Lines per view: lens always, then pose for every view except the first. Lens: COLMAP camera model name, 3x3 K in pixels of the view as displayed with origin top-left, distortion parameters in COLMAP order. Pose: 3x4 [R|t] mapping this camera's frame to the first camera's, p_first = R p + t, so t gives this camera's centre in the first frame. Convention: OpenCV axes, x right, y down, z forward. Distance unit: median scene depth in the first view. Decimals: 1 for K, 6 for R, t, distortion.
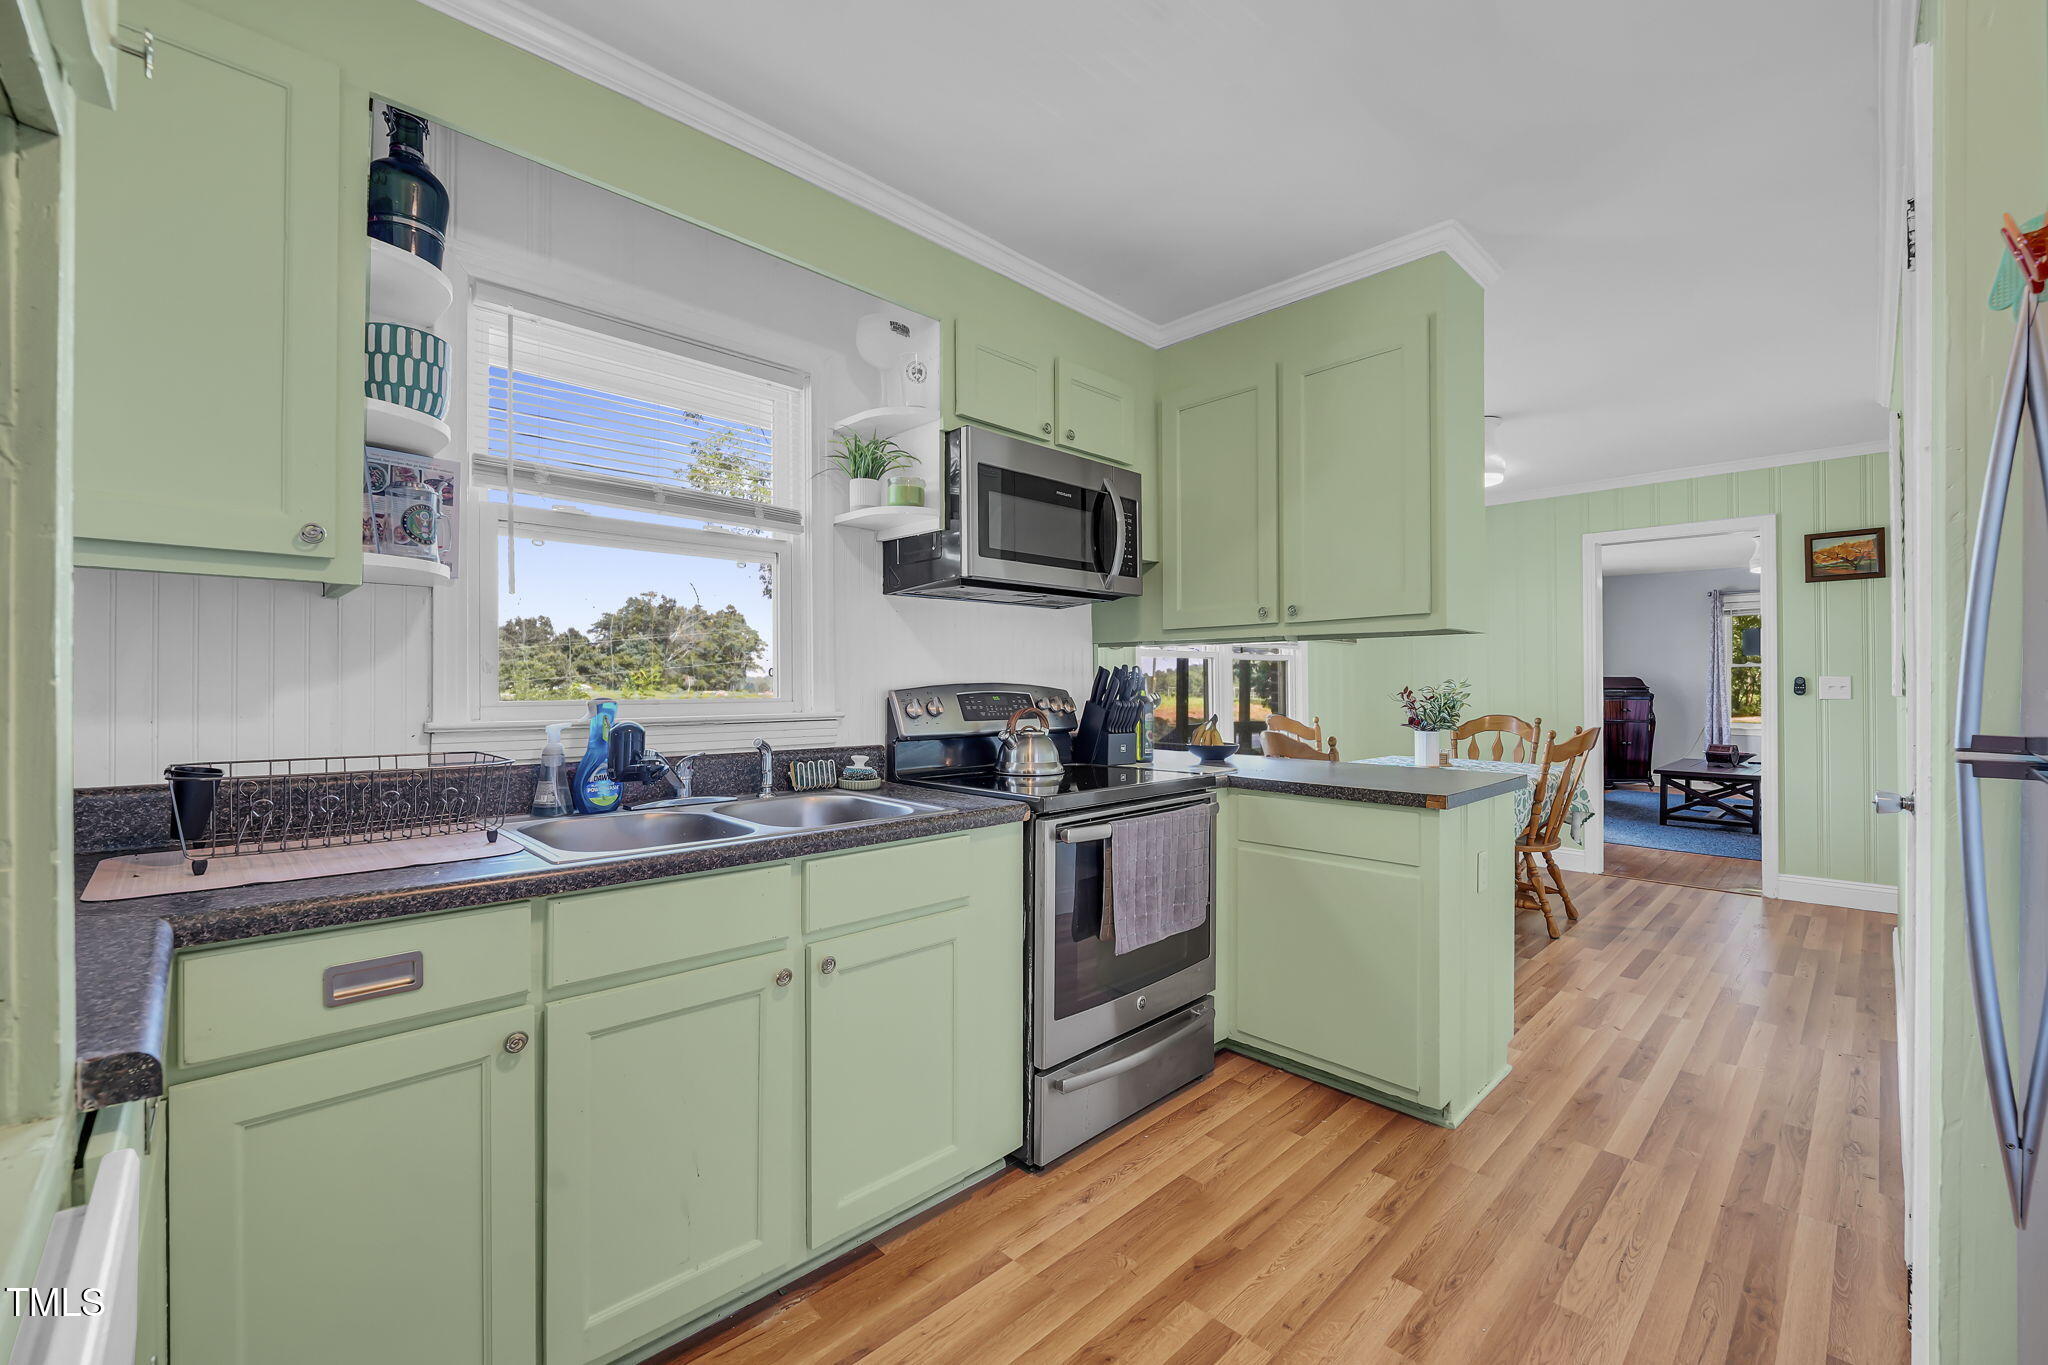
lens RADIAL K [[844.1, 0, 1024.0], [0, 844.1, 682.5], [0, 0, 1]] dist [-0.017141, -0.000638]
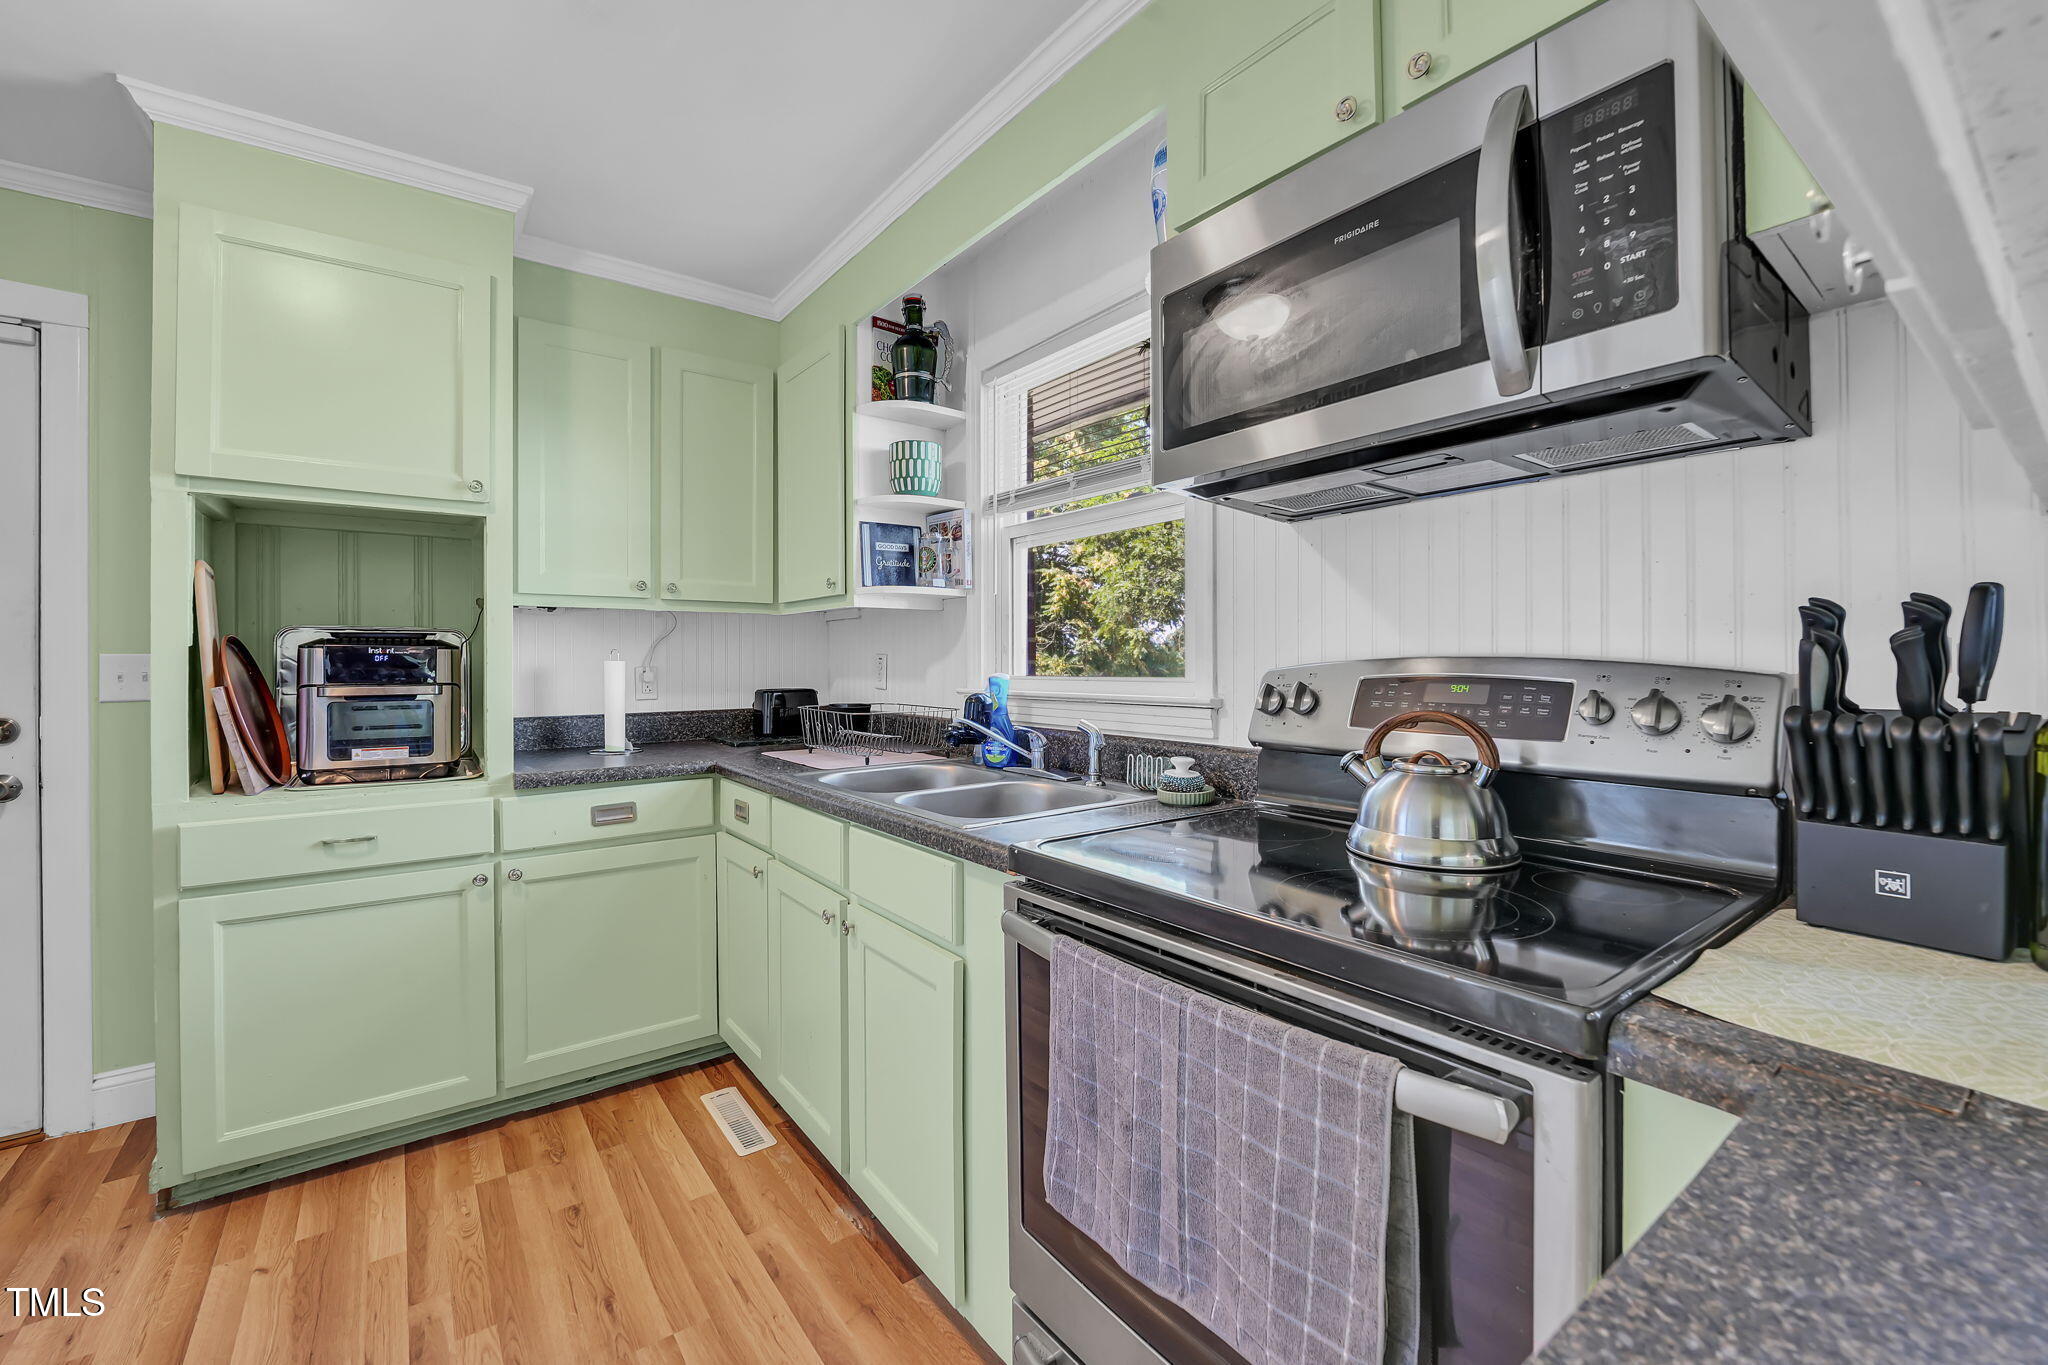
lens RADIAL K [[827.2, 0, 1020.6], [0, 827.2, 661.3], [0, 0, 1]] dist [0.000237, -0.000068]
pose [[-0.127947, -0.001529, -0.991780, 0.578833], [0.006212, 0.999978, -0.002343, 0.003575], [0.991762, -0.006460, -0.127935, 1.006436]]
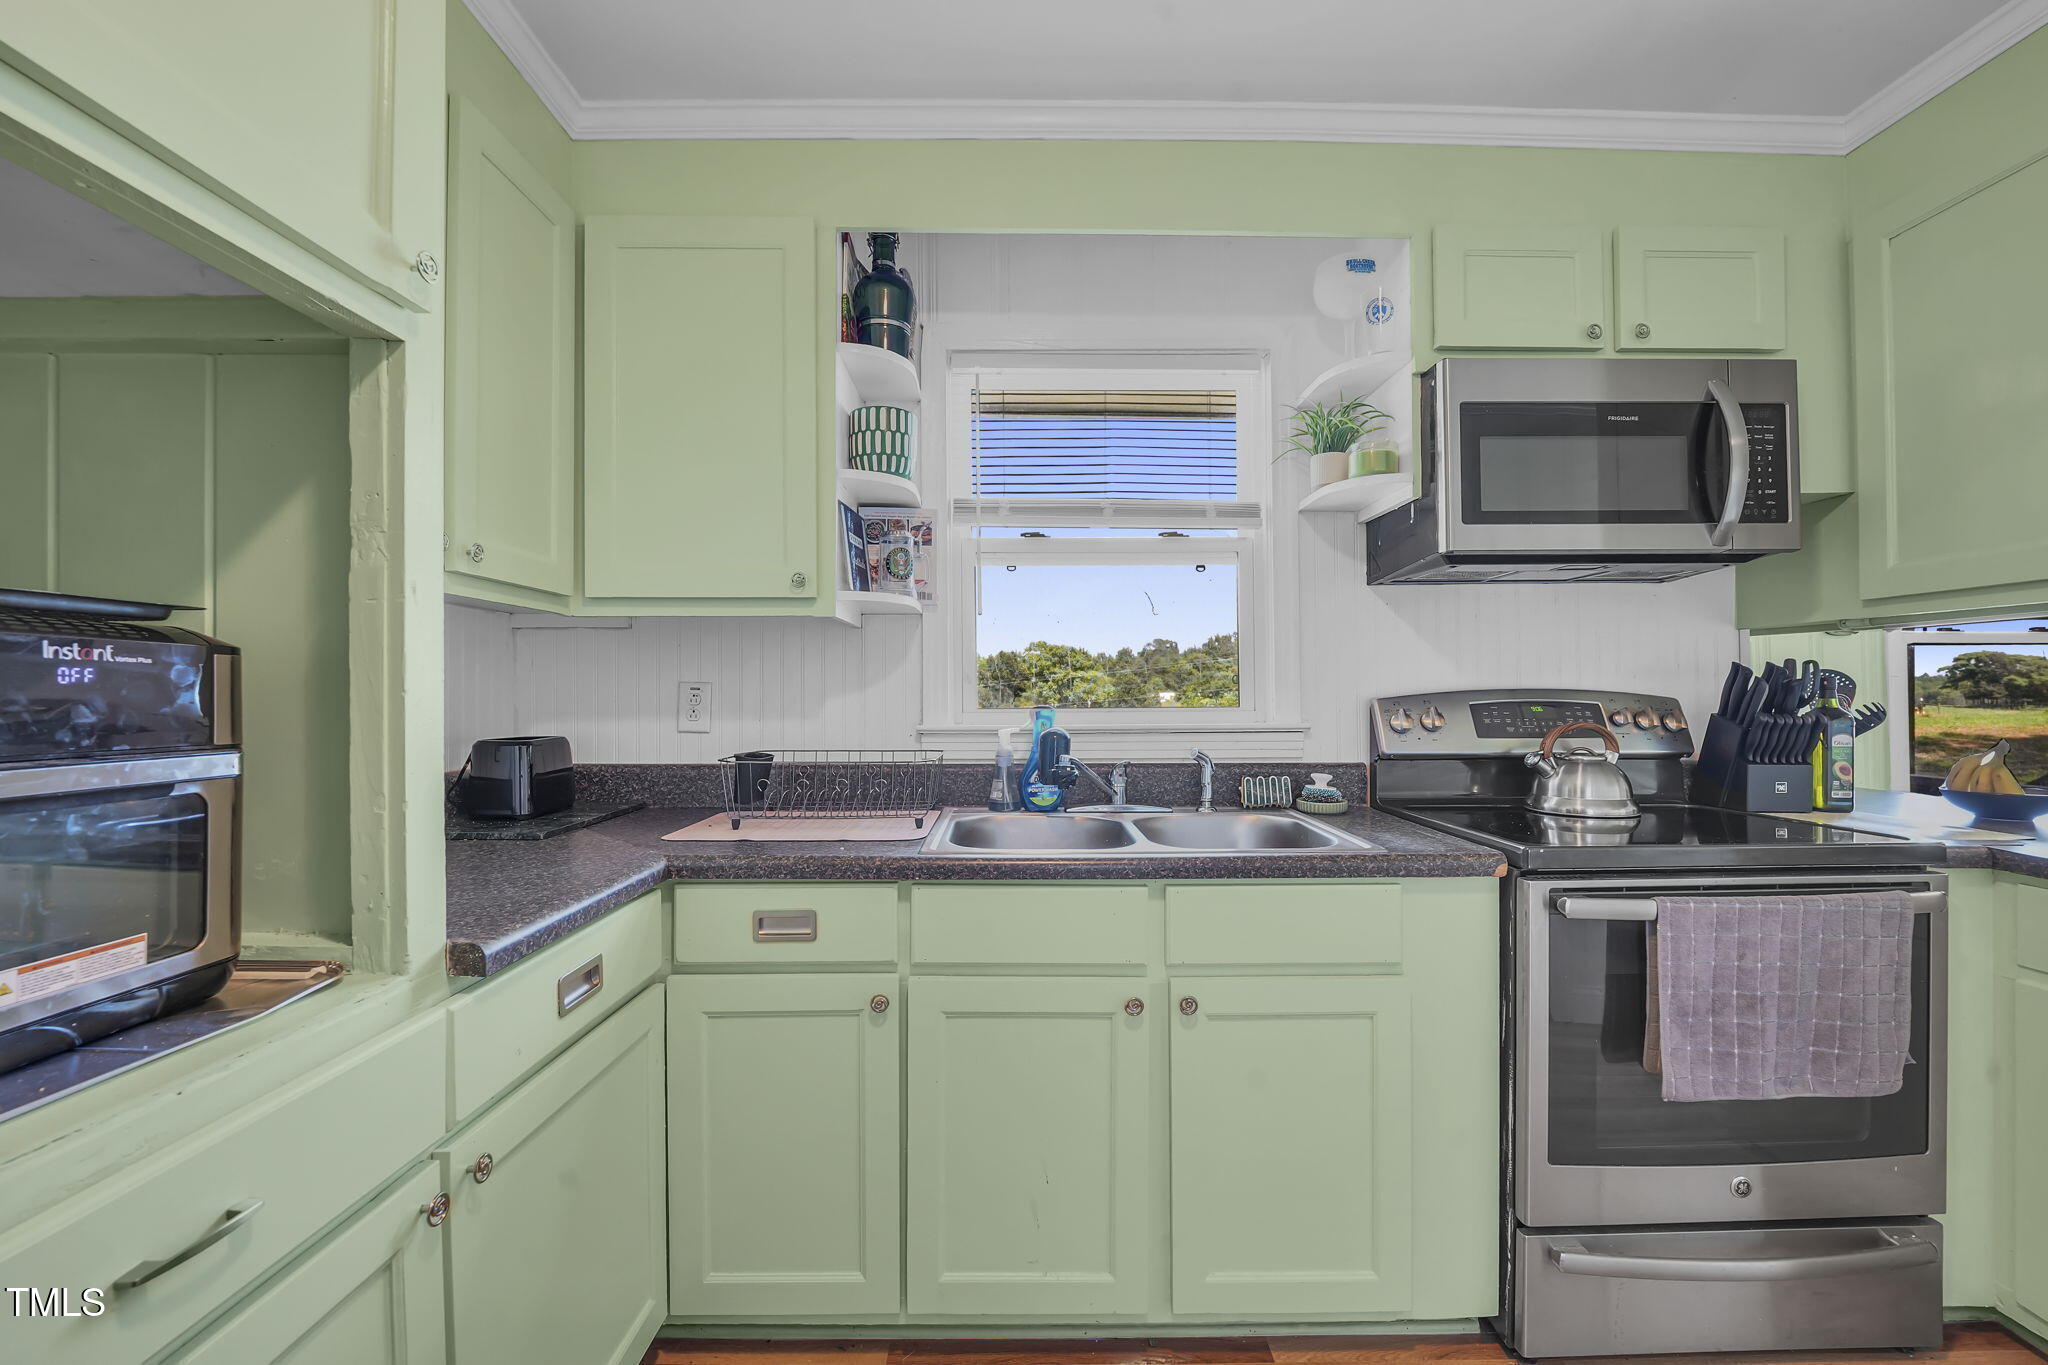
lens RADIAL K [[835.4, 0, 1029.3], [0, 835.4, 694.0], [0, 0, 1]] dist [-0.014466, -0.000467]
pose [[0.715356, -0.004335, -0.698746, 0.199513], [0.007024, 0.999975, 0.000988, 0.001639], [0.698725, -0.005615, 0.715369, 0.186563]]
